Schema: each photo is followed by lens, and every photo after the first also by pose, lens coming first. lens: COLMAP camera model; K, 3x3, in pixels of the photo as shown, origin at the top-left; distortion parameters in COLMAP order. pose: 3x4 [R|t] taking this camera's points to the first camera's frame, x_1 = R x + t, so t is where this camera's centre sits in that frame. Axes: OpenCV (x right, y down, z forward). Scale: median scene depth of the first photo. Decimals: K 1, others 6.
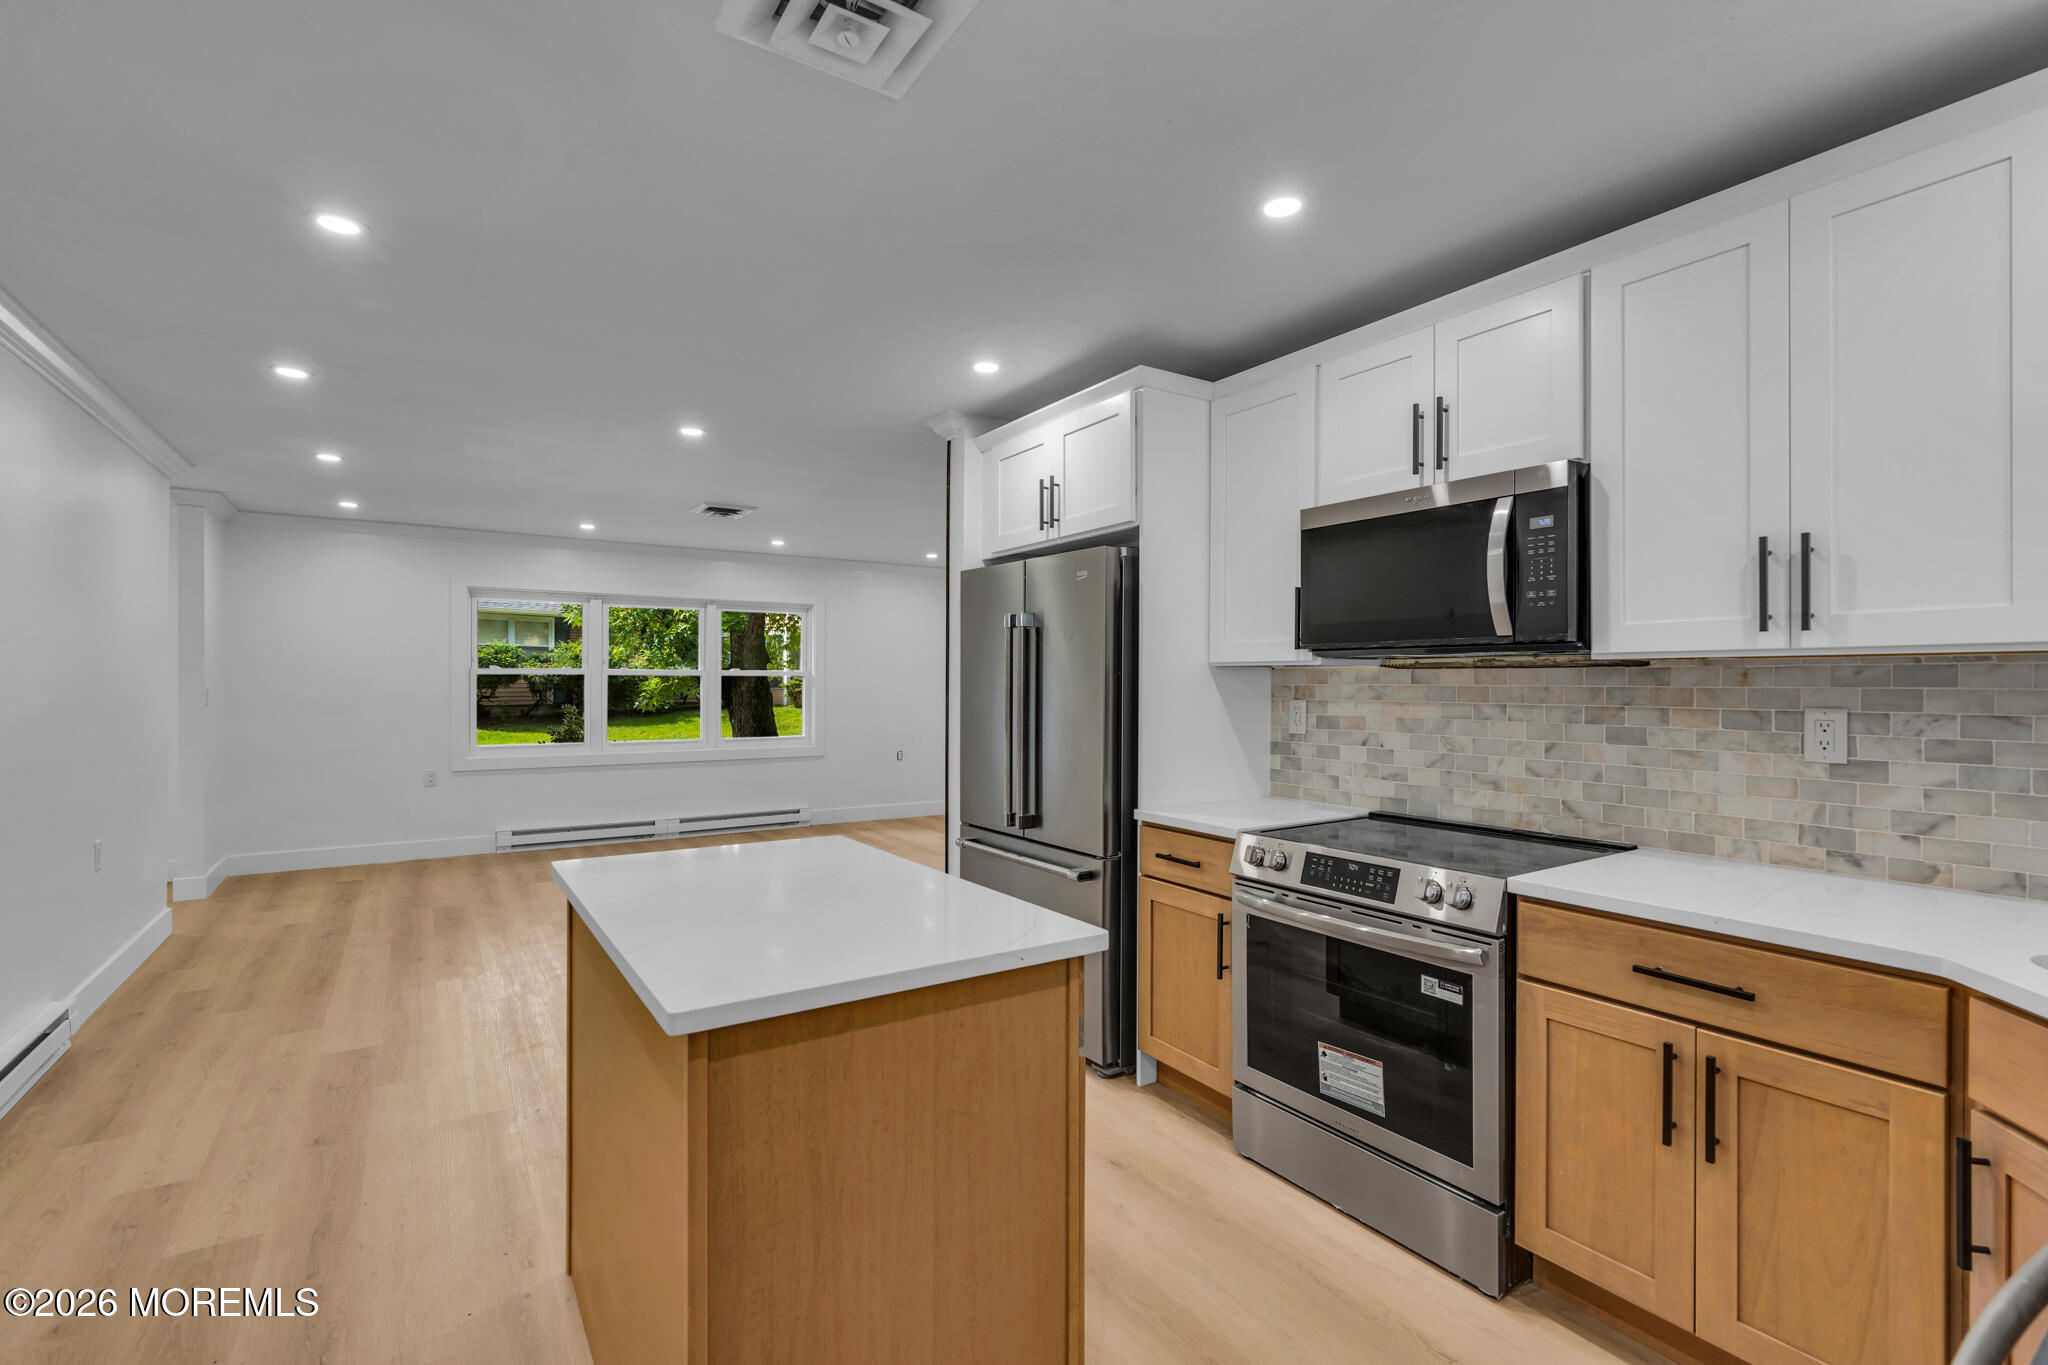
lens RADIAL K [[913.3, 0, 1017.2], [0, 913.3, 683.5], [0, 0, 1]] dist [-0.015200, 0.001017]
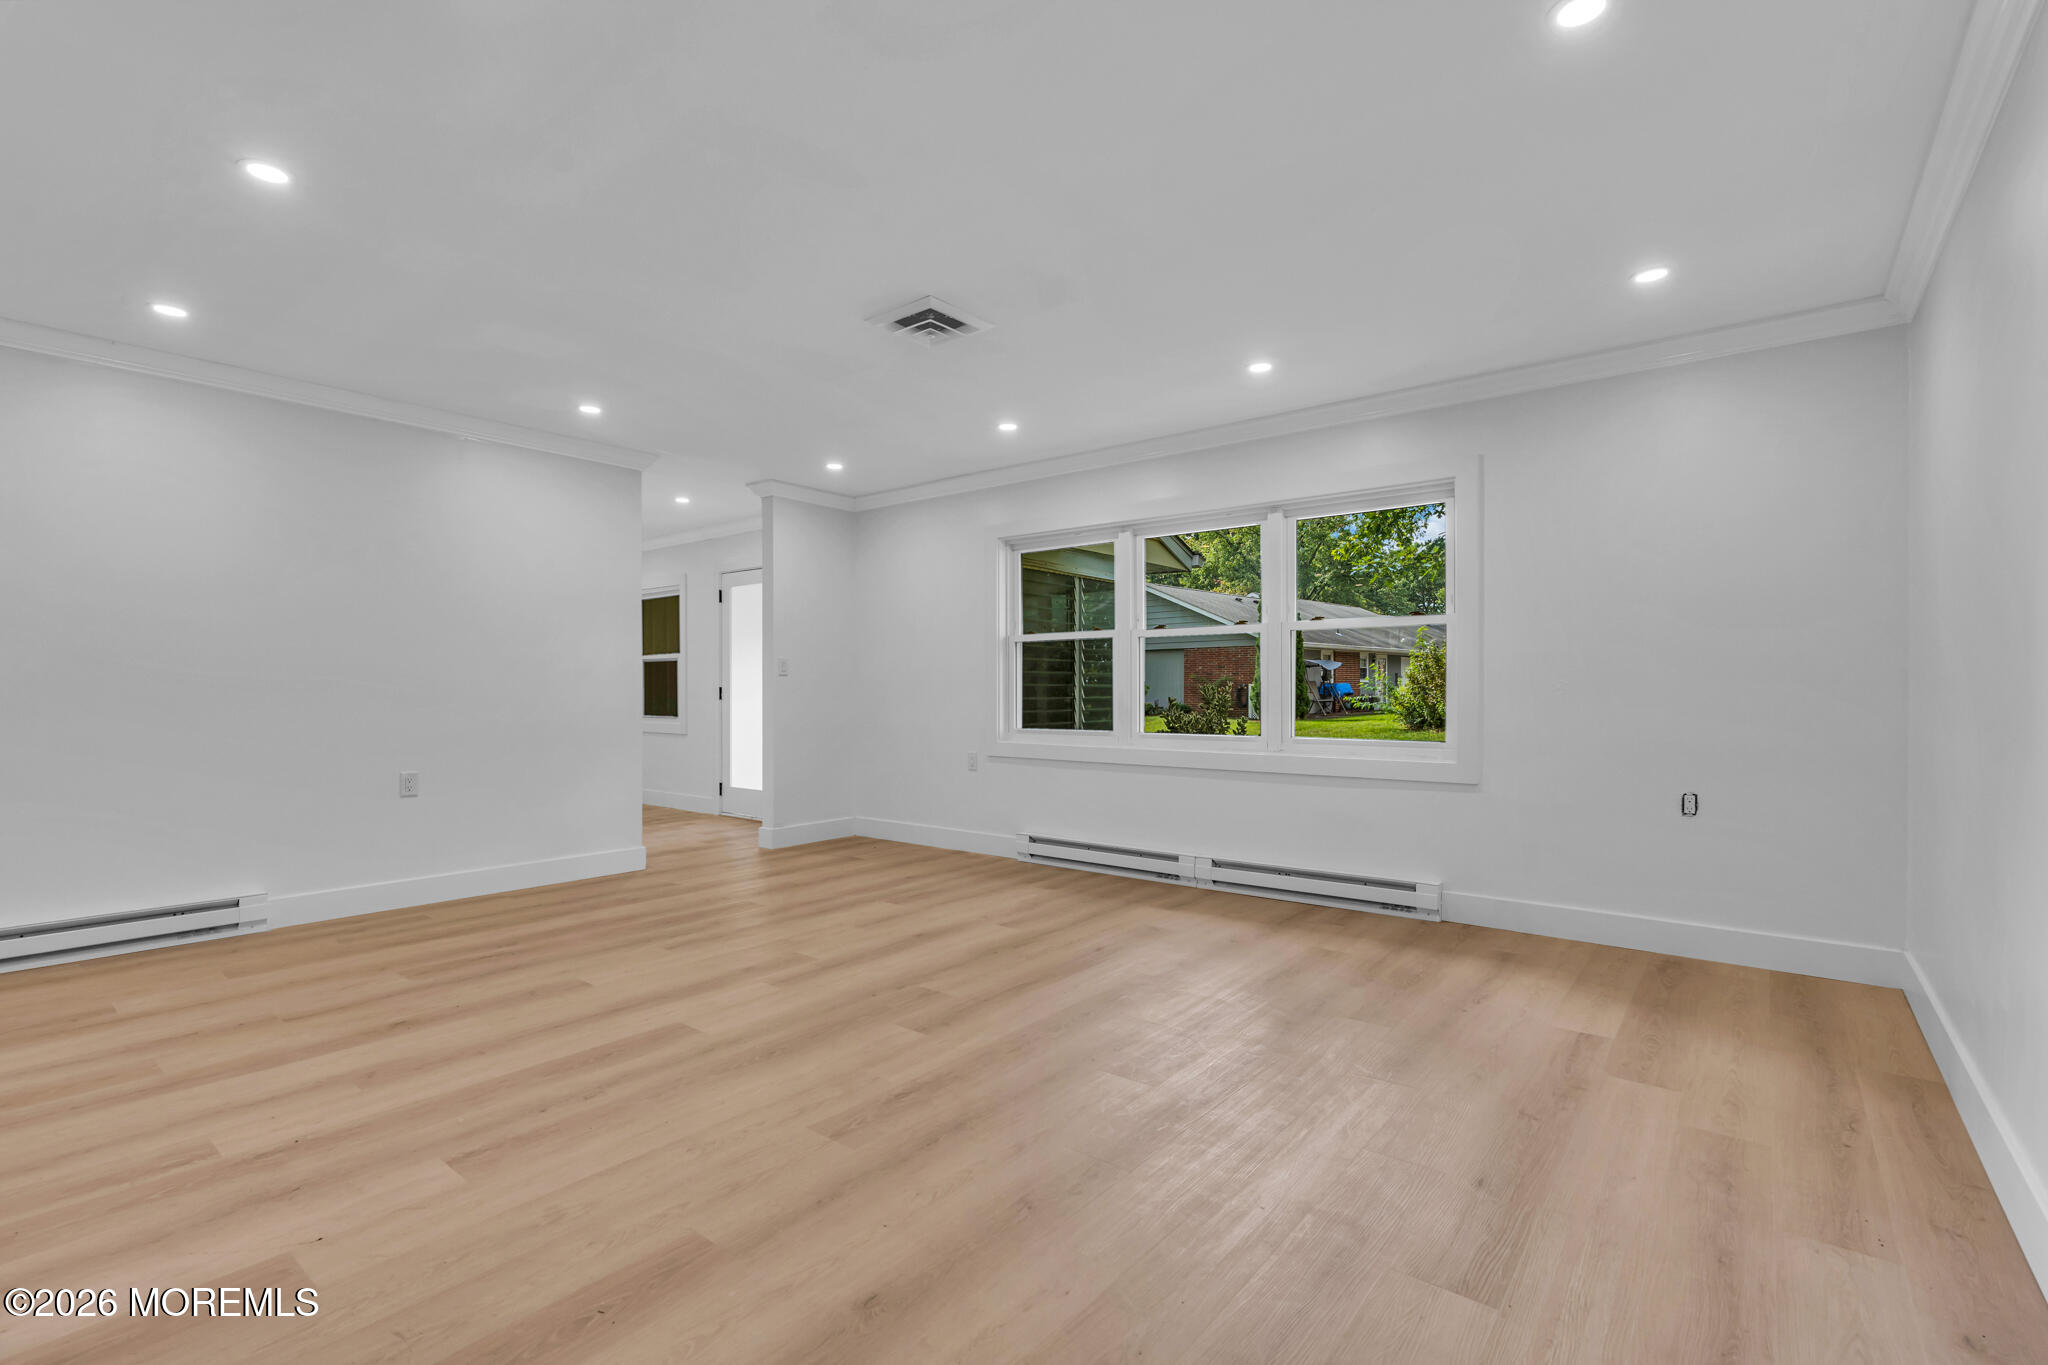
lens RADIAL K [[913.3, 0, 1017.2], [0, 913.3, 683.5], [0, 0, 1]] dist [-0.015200, 0.001017]
pose [[0.302542, -0.010750, -0.953076, 0.288933], [0.003326, 0.999942, -0.010223, 0.049872], [0.953130, -0.000077, 0.302560, 1.028229]]
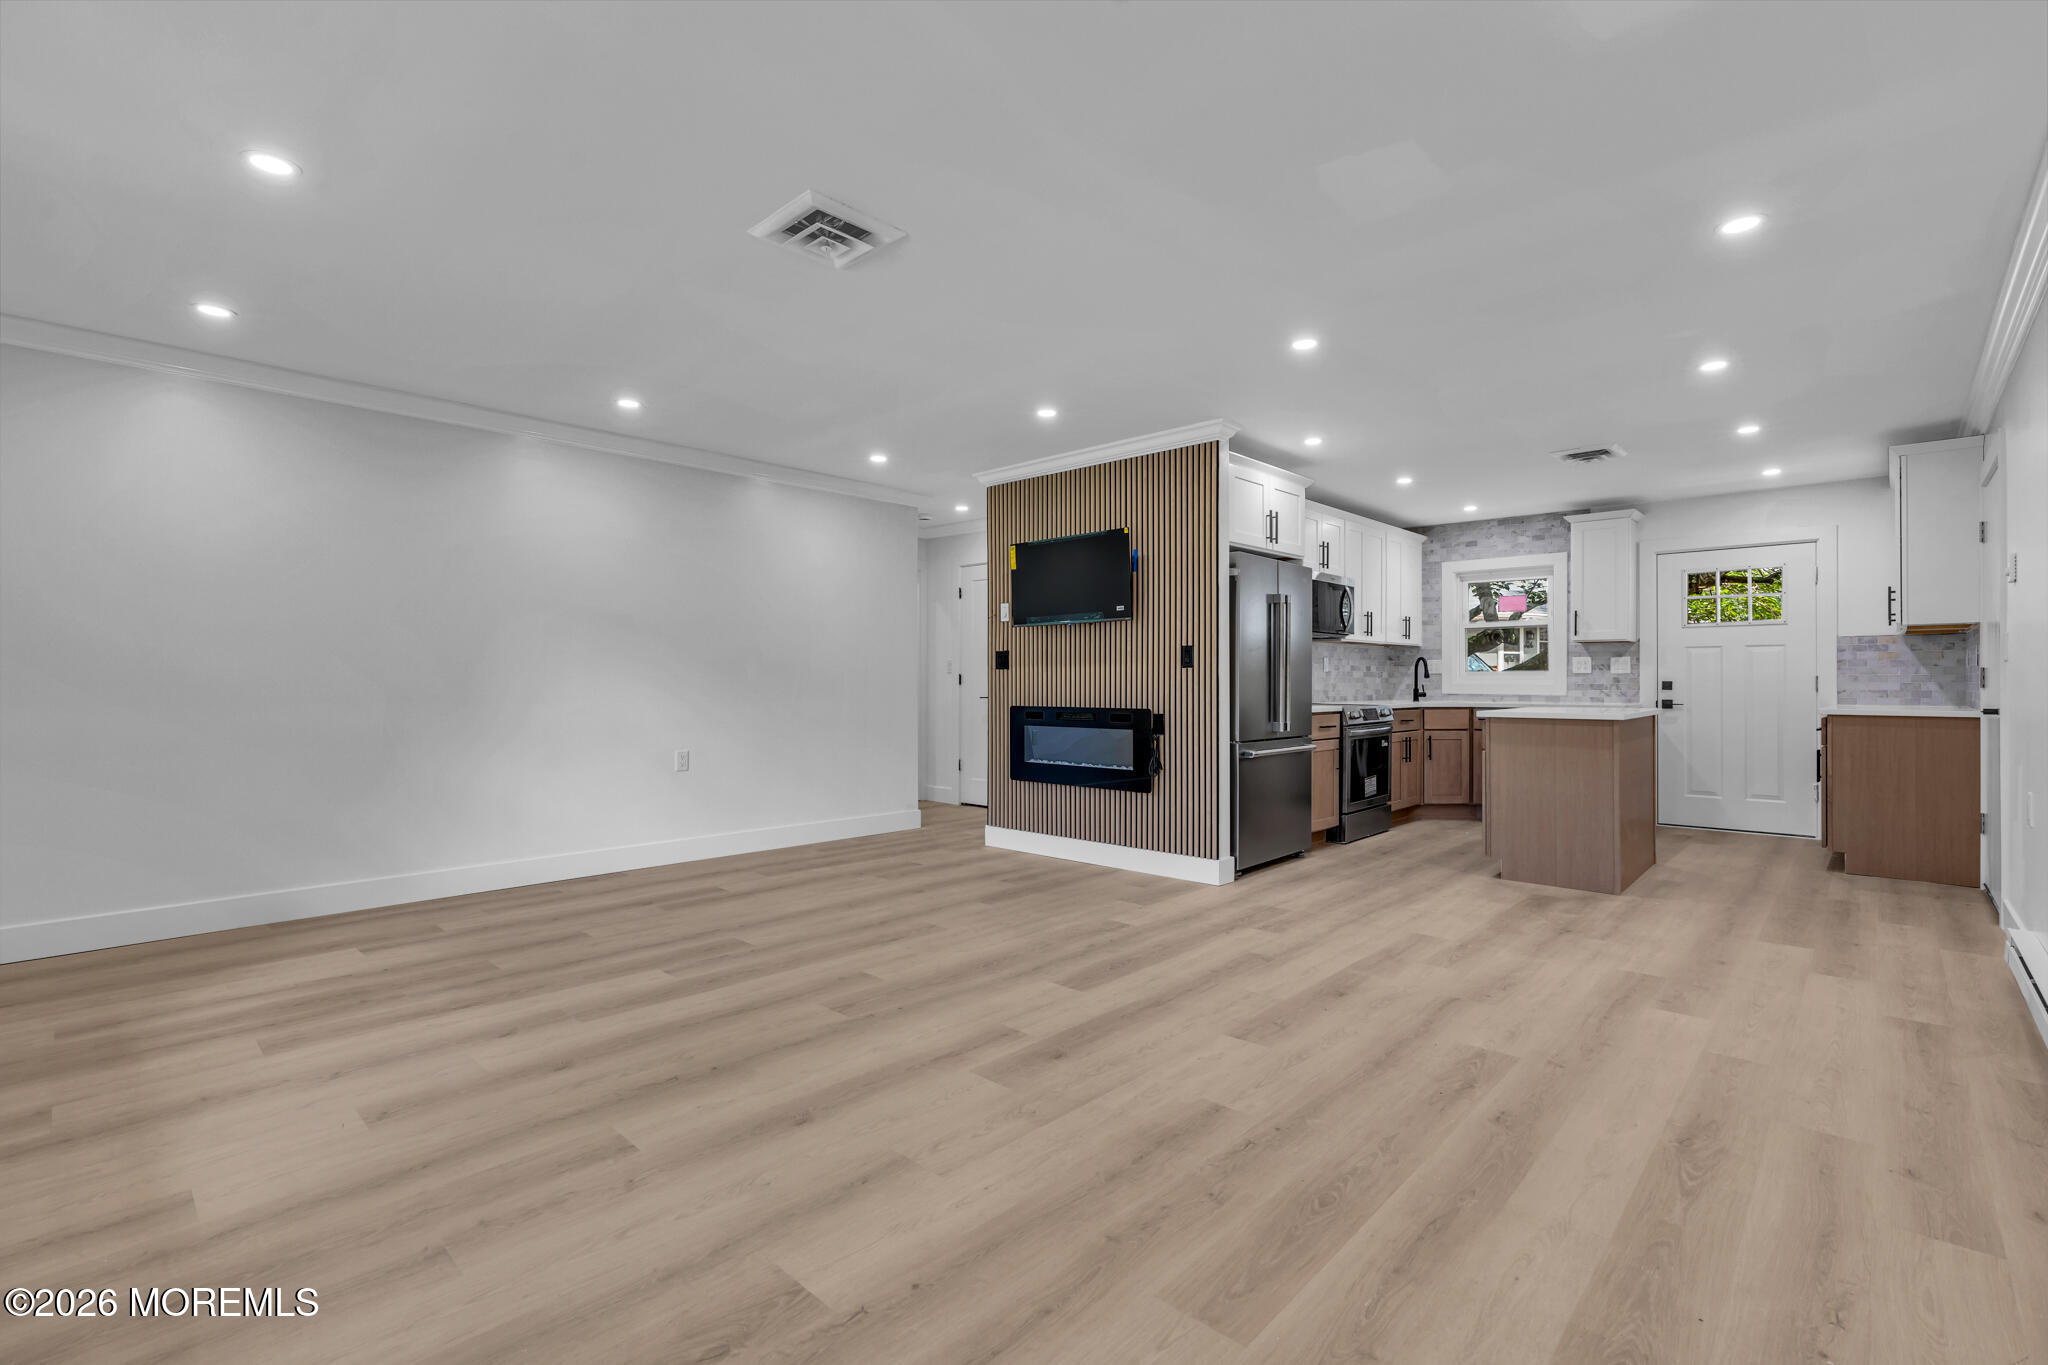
lens RADIAL K [[913.3, 0, 1017.2], [0, 913.3, 683.5], [0, 0, 1]] dist [-0.015200, 0.001017]
pose [[-0.223548, -0.008928, 0.974652, -0.941695], [-0.002303, 0.999960, 0.008632, 0.041764], [-0.974690, -0.000315, -0.223560, 1.183444]]
